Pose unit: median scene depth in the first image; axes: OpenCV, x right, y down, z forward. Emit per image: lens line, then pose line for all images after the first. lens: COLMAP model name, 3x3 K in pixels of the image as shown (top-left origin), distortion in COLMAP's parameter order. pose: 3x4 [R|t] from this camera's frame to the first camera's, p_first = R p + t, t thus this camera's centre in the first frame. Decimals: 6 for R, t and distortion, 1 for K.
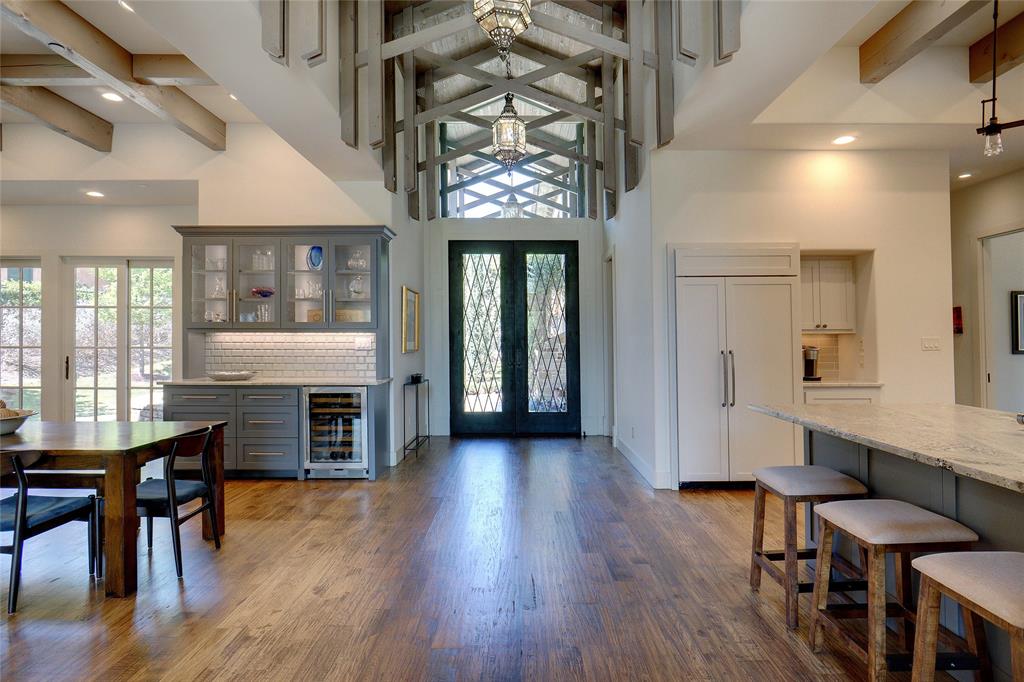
lens RADIAL K [[541.7, 0, 510.9], [0, 541.7, 340.2], [0, 0, 1]] dist [-0.014777, 0.004511]
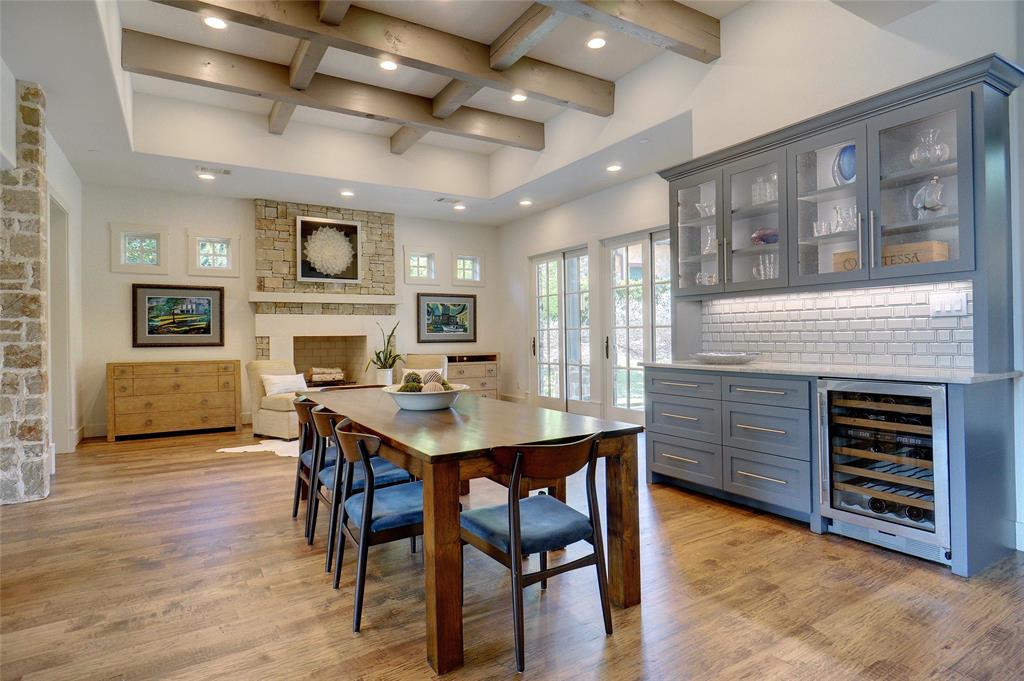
lens RADIAL K [[541.7, 0, 505.8], [0, 541.7, 340.2], [0, 0, 1]] dist [-0.014777, 0.004511]
pose [[0.523007, -0.001098, -0.852328, -0.052666], [0.019687, 0.999748, 0.010792, 0.028806], [0.852101, -0.022424, 0.522897, 0.373147]]
